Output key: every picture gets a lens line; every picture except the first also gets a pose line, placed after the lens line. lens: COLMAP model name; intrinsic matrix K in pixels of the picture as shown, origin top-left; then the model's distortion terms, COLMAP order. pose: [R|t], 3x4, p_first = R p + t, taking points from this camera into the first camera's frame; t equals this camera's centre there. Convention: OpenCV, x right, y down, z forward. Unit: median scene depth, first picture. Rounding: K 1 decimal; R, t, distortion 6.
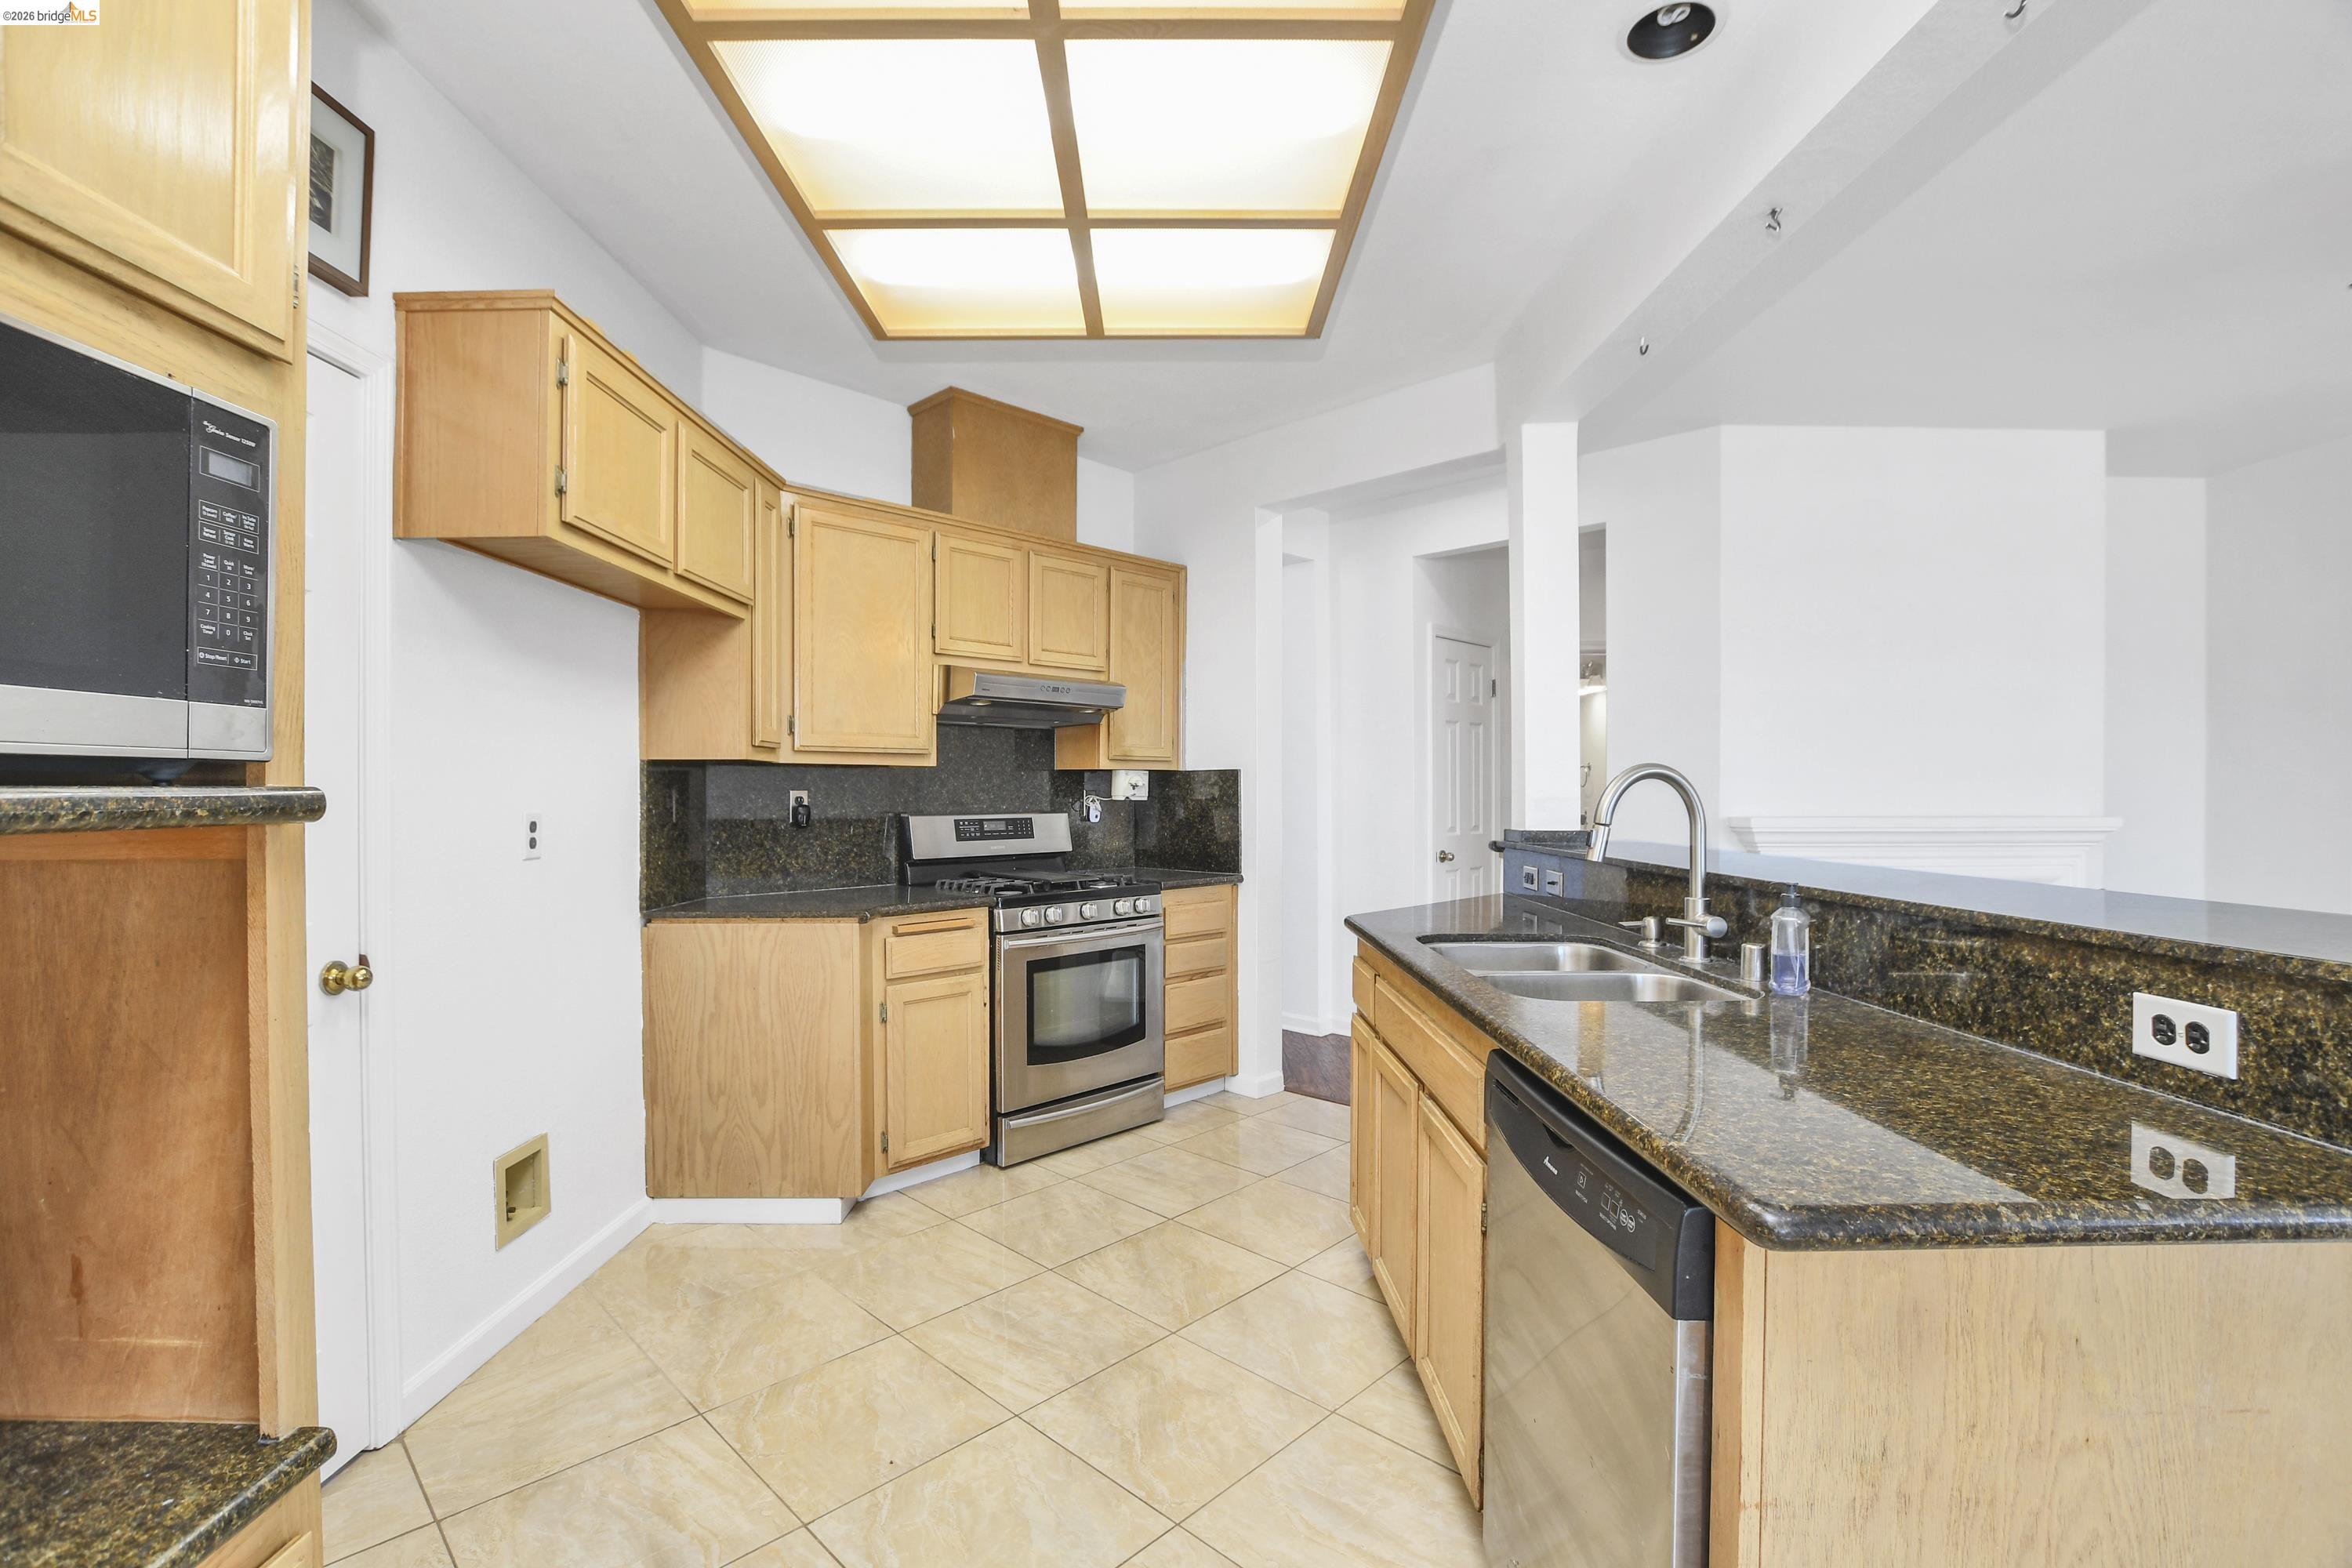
lens RADIAL K [[1035.1, 0, 1167.9], [0, 1035.1, 794.4], [0, 0, 1]] dist [-0.035571, 0.007264]
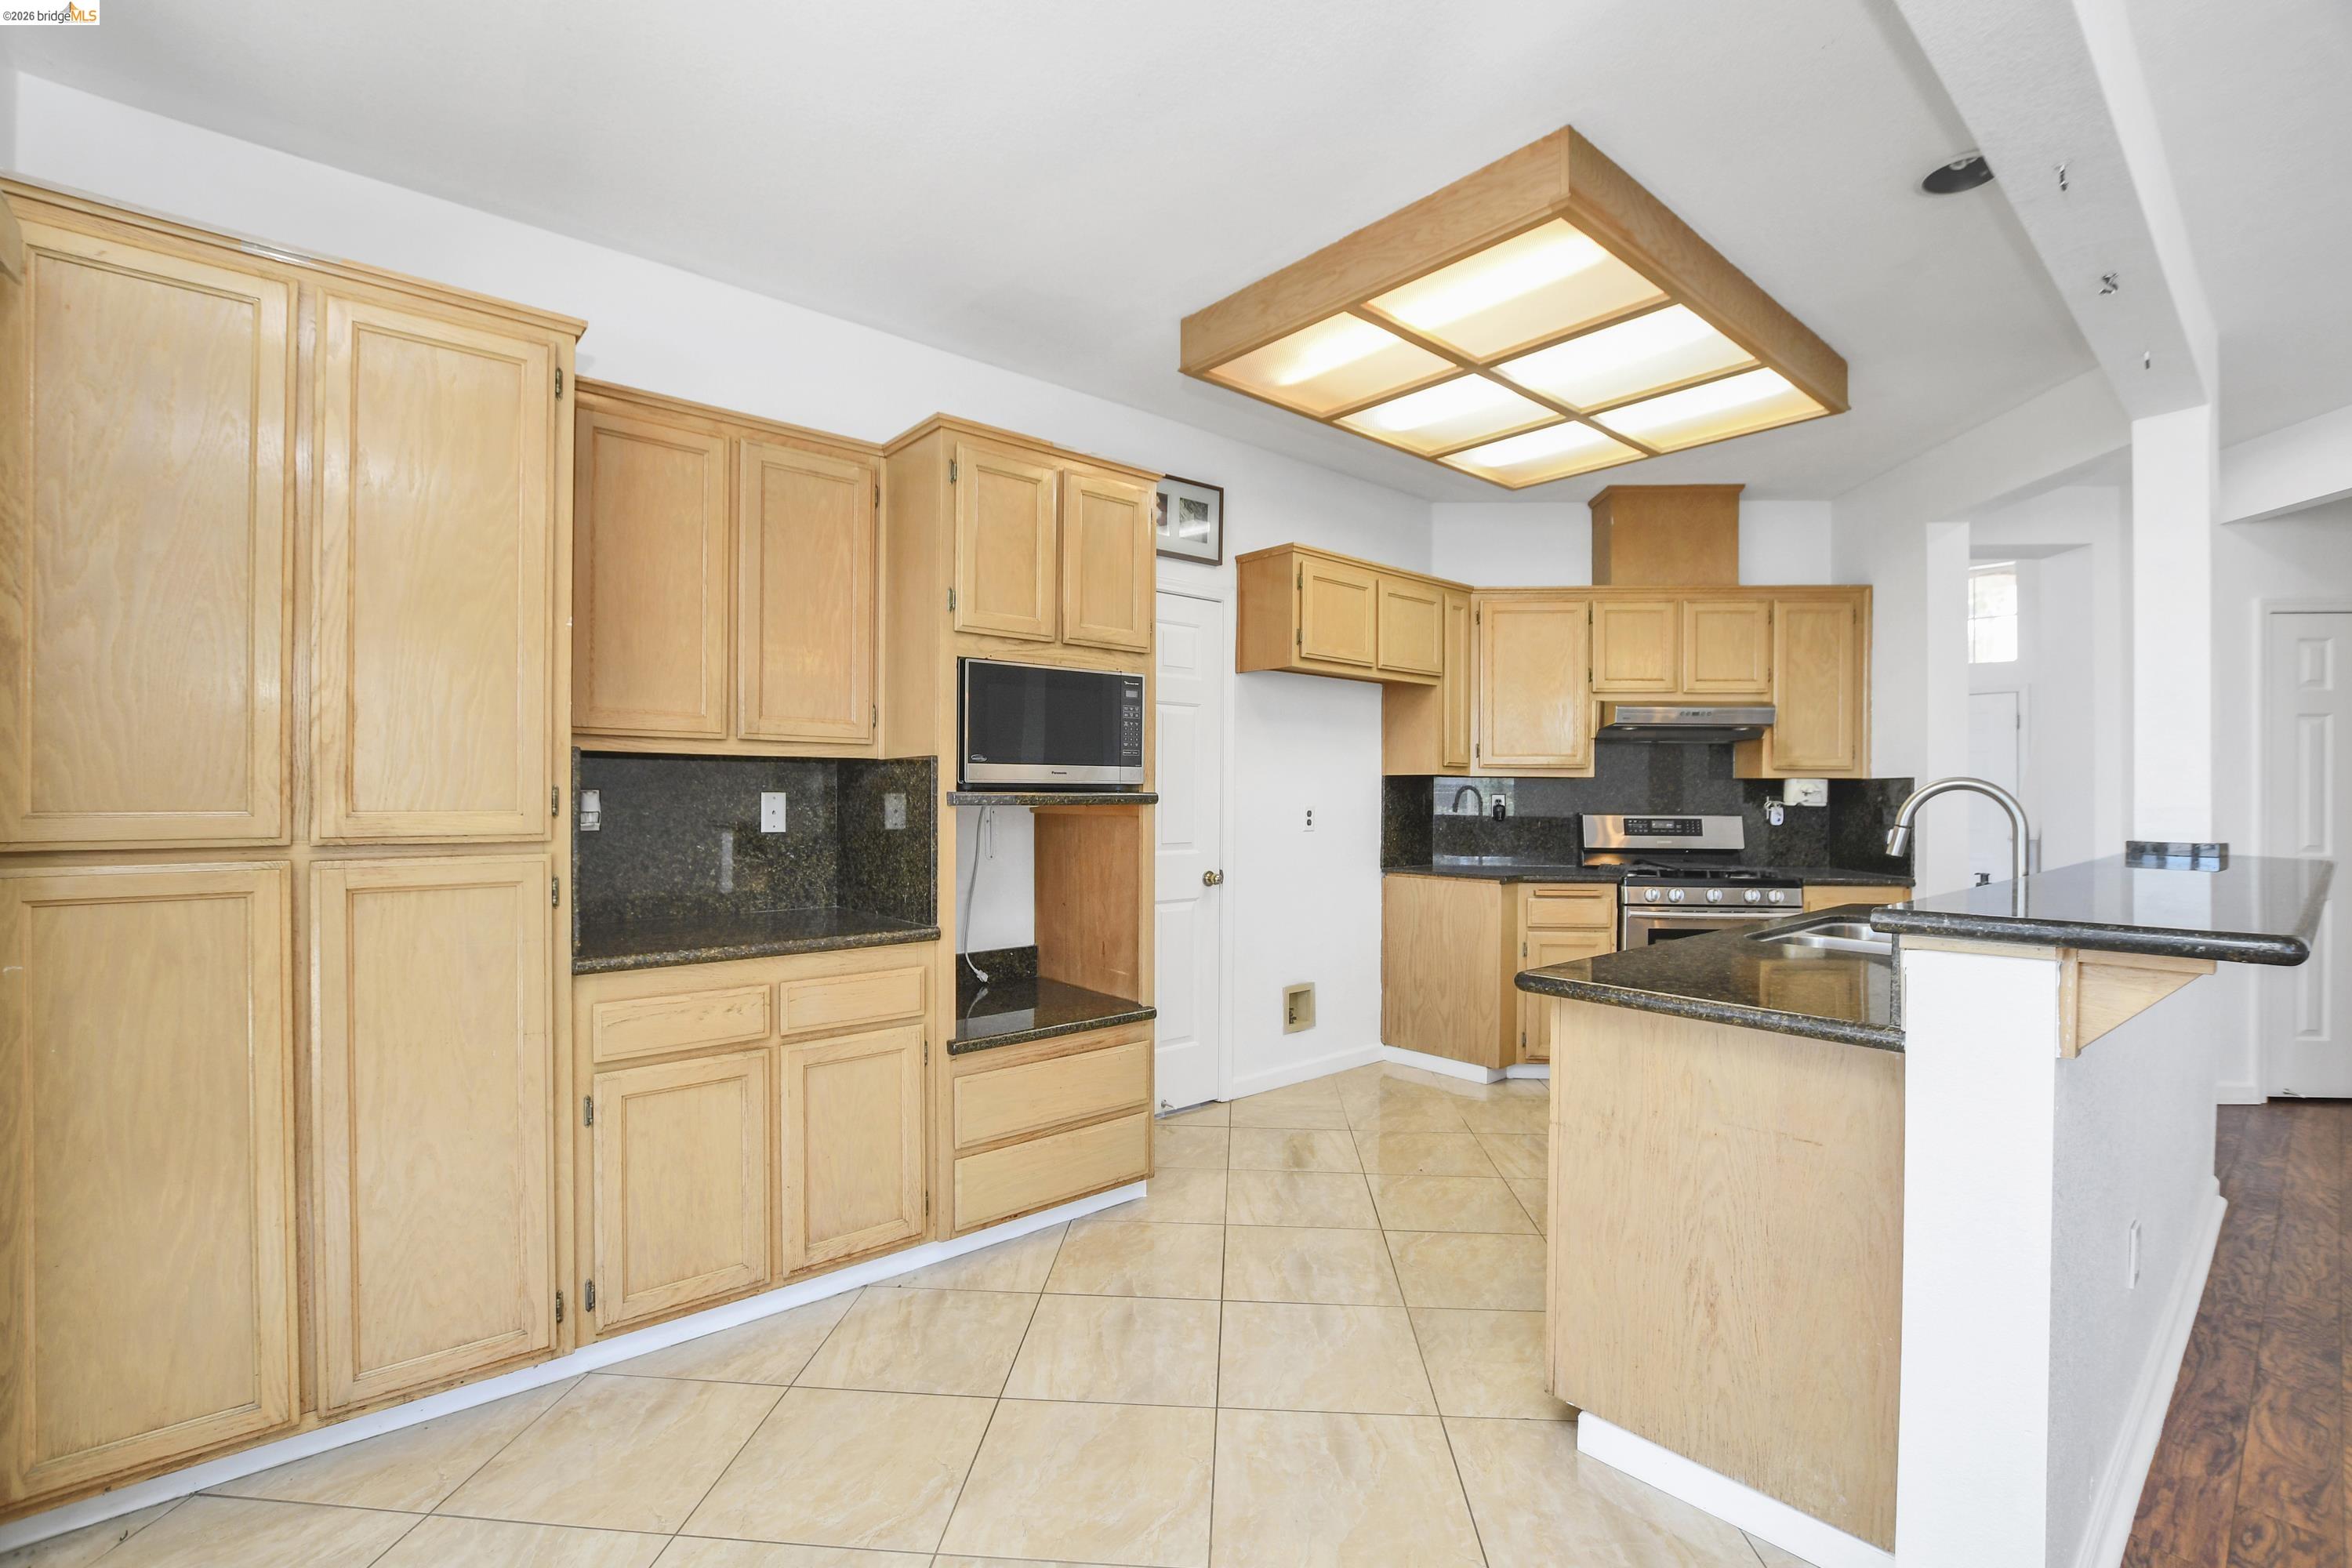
lens RADIAL K [[1035.1, 0, 1172.7], [0, 1035.1, 791.6], [0, 0, 1]] dist [-0.035571, 0.007264]
pose [[0.650265, 0.004427, -0.759695, 0.453107], [-0.009192, 0.999956, -0.002041, -0.001378], [0.759652, 0.008311, 0.650277, -0.285144]]
